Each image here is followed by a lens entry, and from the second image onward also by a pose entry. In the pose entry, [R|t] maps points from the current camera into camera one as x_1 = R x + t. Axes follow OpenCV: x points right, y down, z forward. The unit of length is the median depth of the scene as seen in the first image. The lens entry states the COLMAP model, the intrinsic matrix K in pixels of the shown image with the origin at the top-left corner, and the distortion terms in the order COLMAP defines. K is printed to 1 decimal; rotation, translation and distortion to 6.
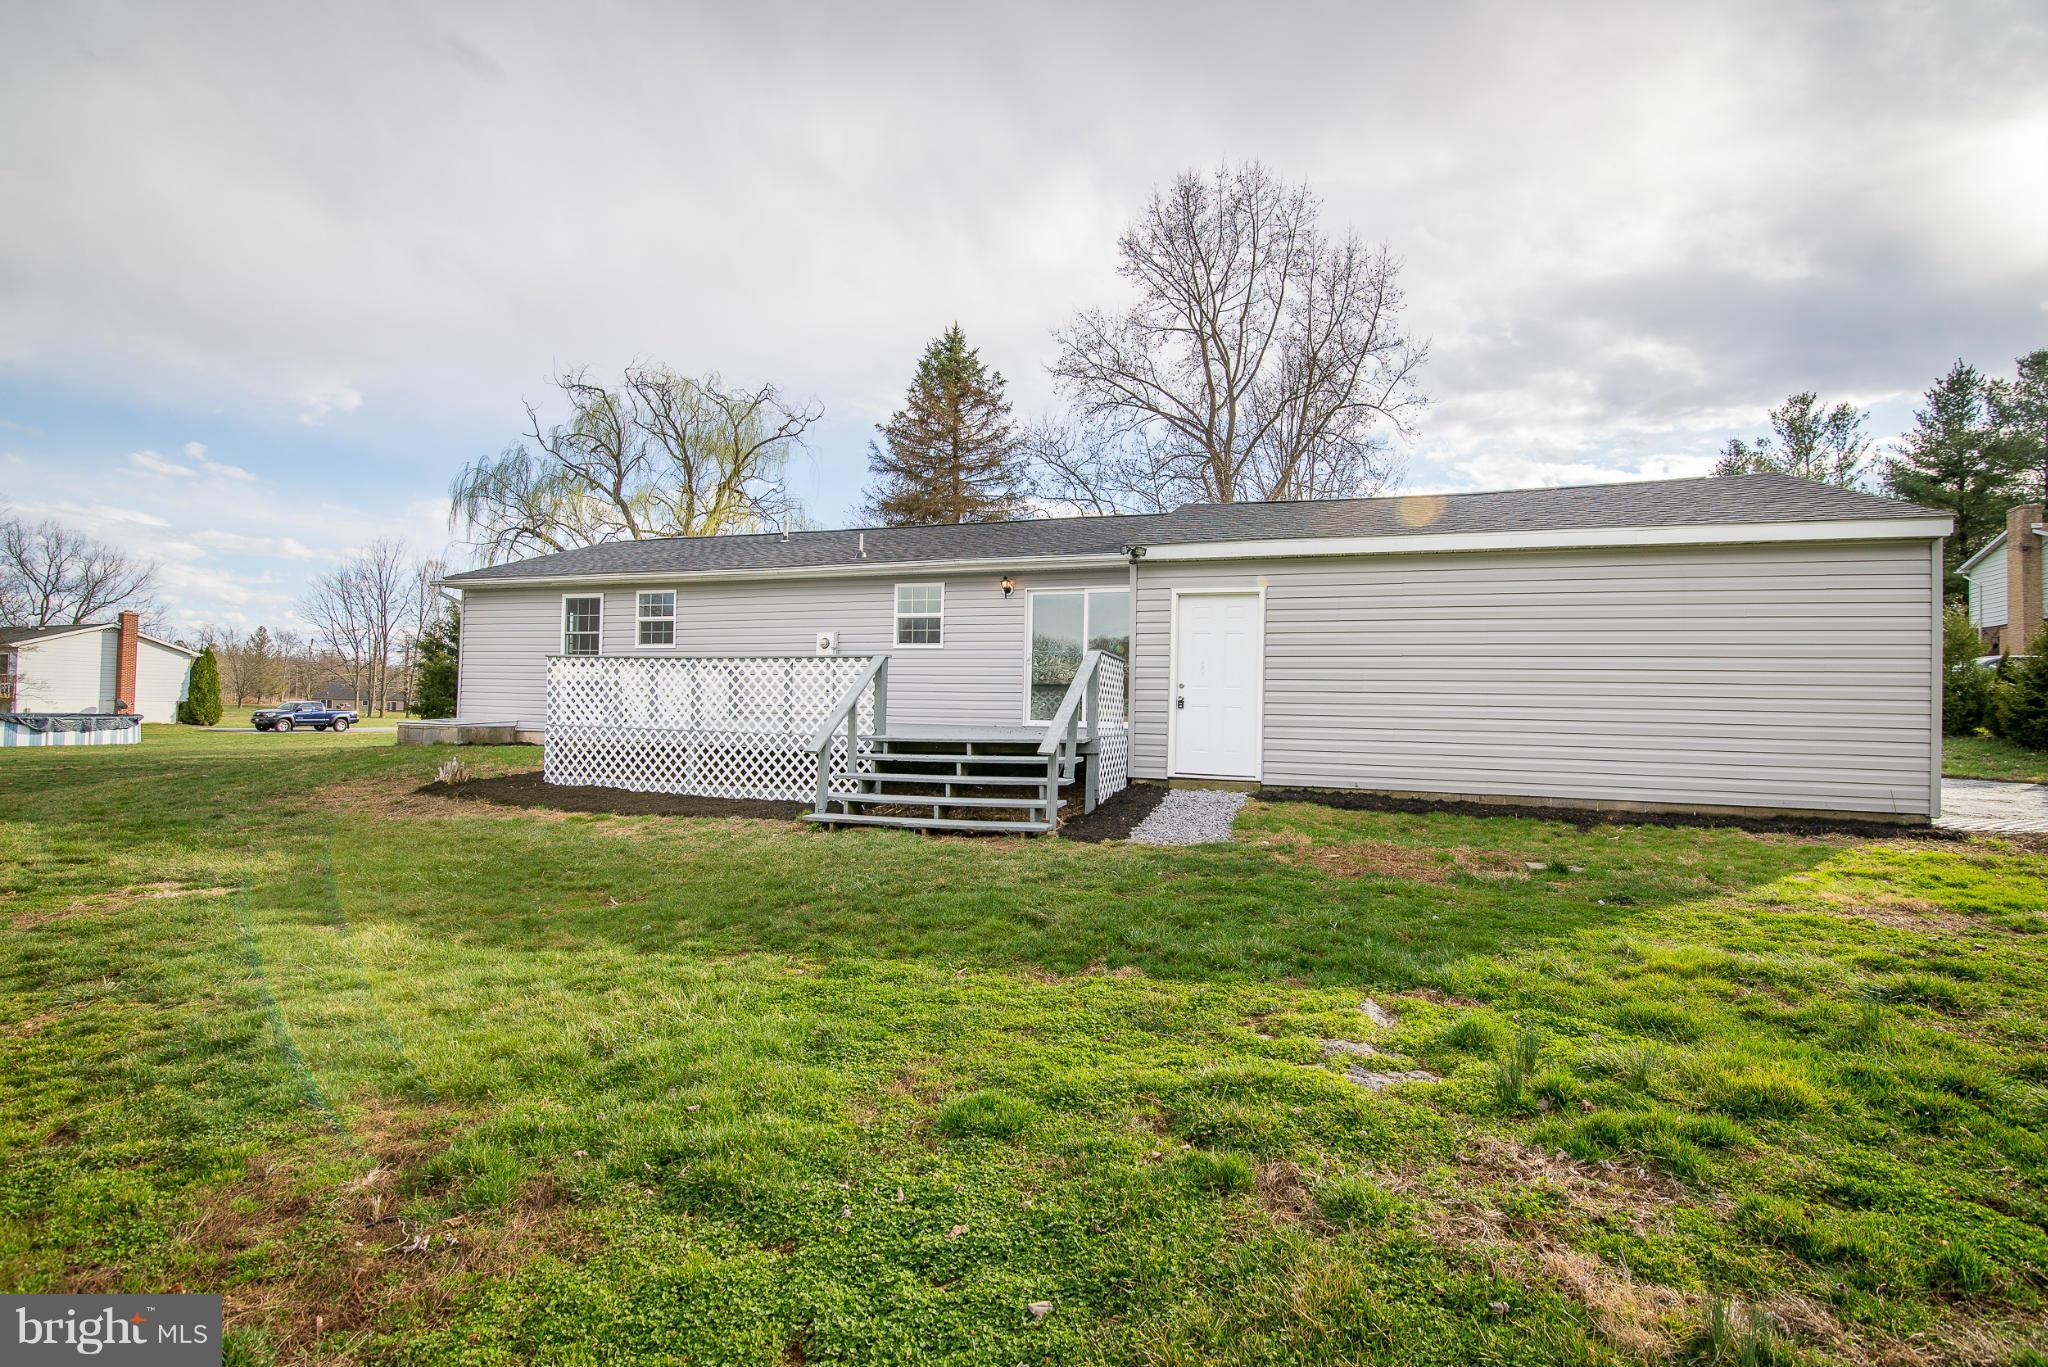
lens RADIAL K [[943.6, 0, 1006.8], [0, 943.6, 685.7], [0, 0, 1]] dist [-0.018691, 0.001092]
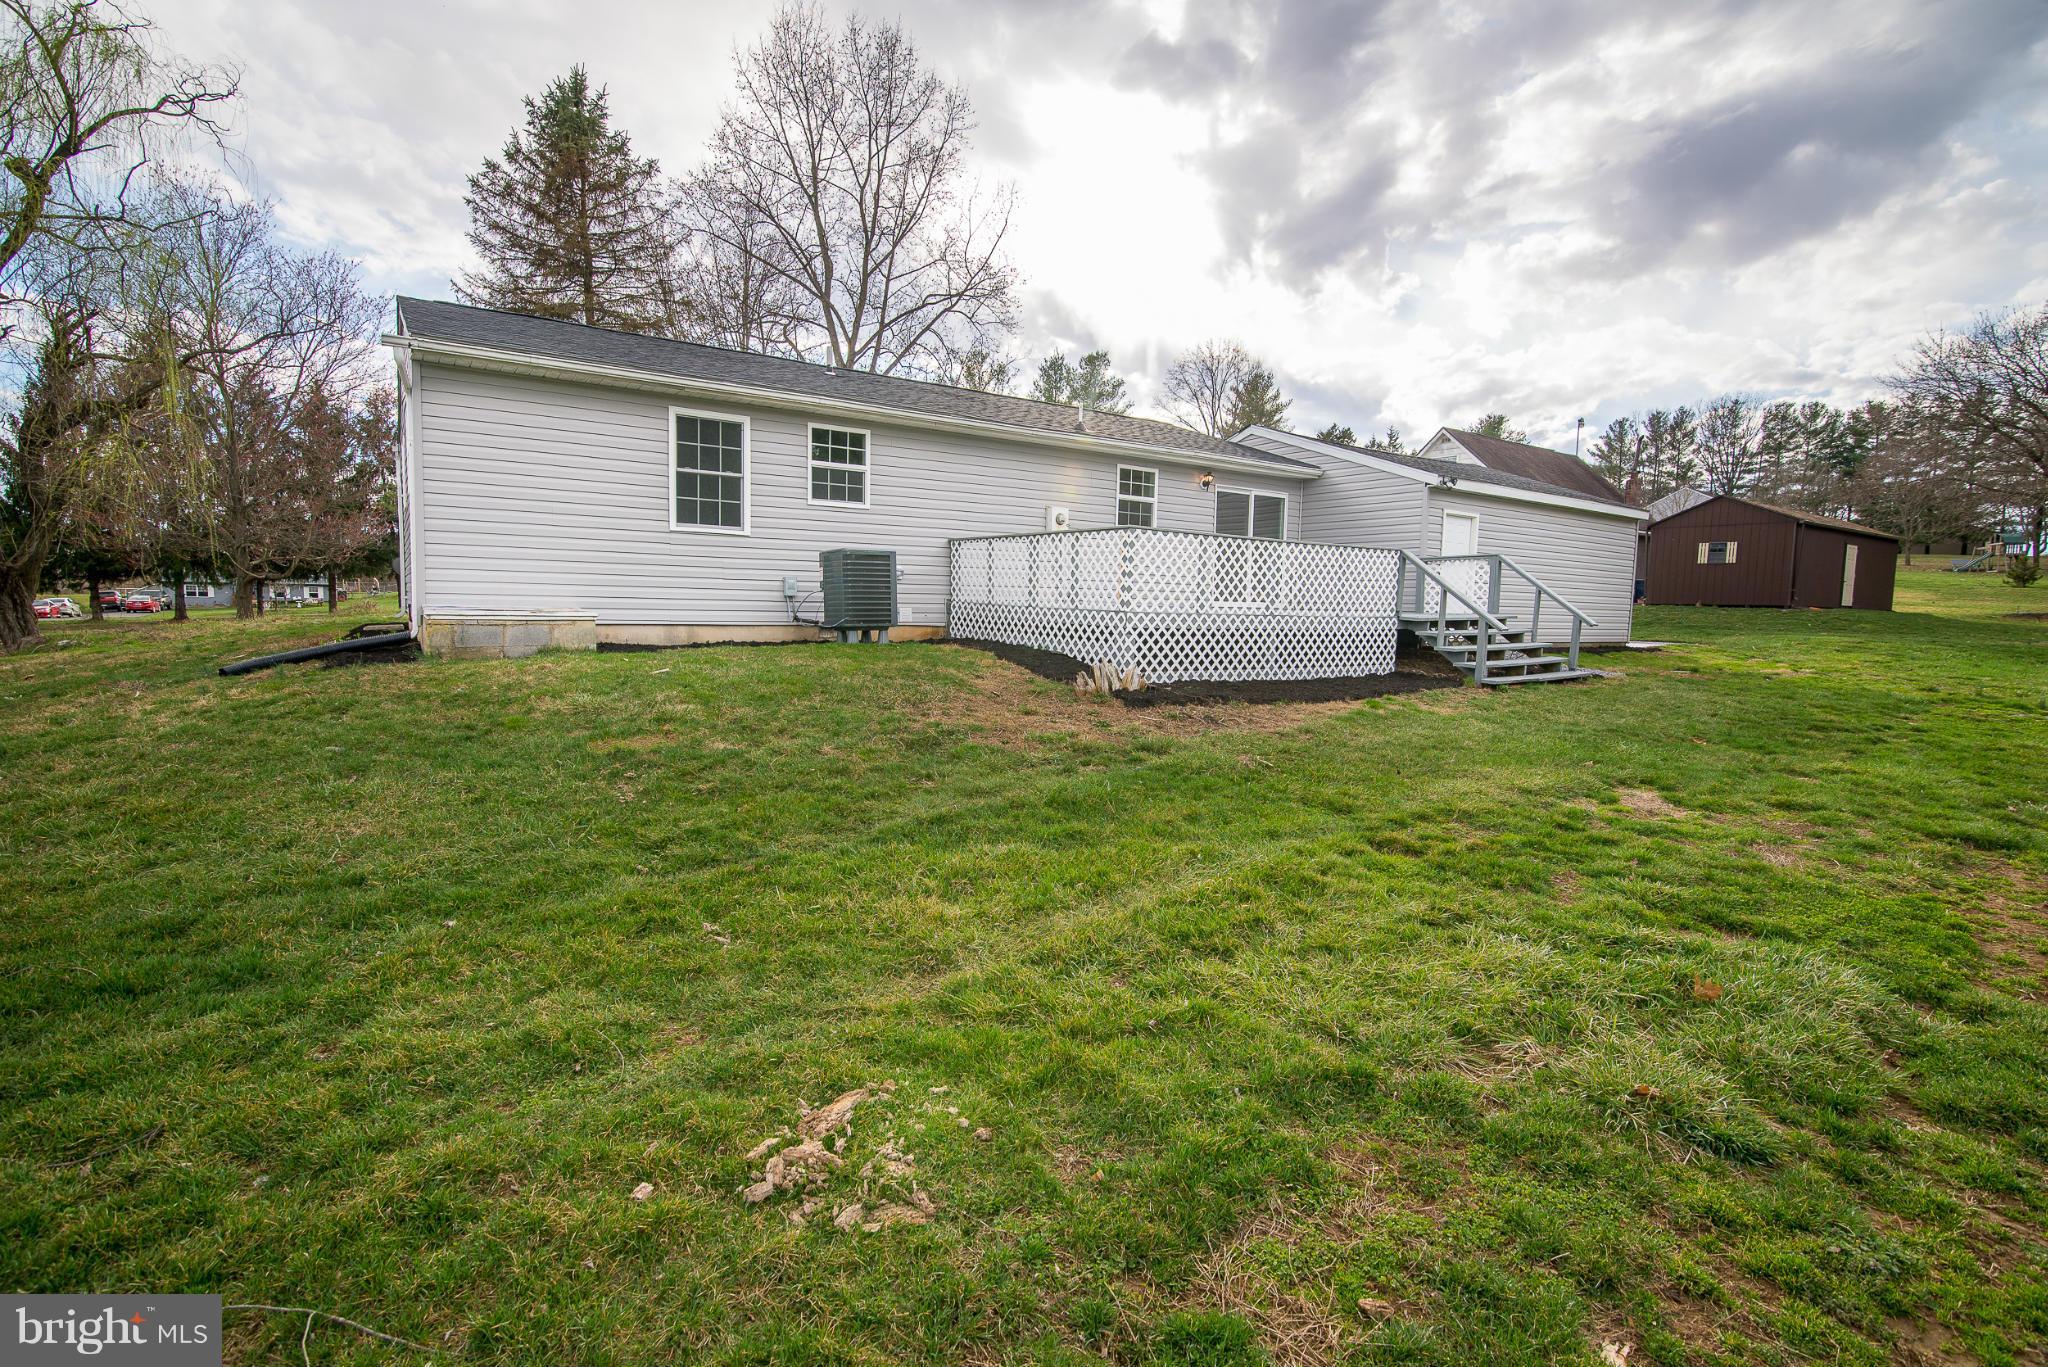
lens RADIAL K [[943.6, 0, 1009.3], [0, 943.6, 677.3], [0, 0, 1]] dist [-0.018691, 0.001092]
pose [[0.598046, -0.070887, 0.798321, -0.976328], [-0.032329, 0.993137, 0.112404, 0.007320], [-0.800810, -0.093031, 0.591650, 0.472731]]
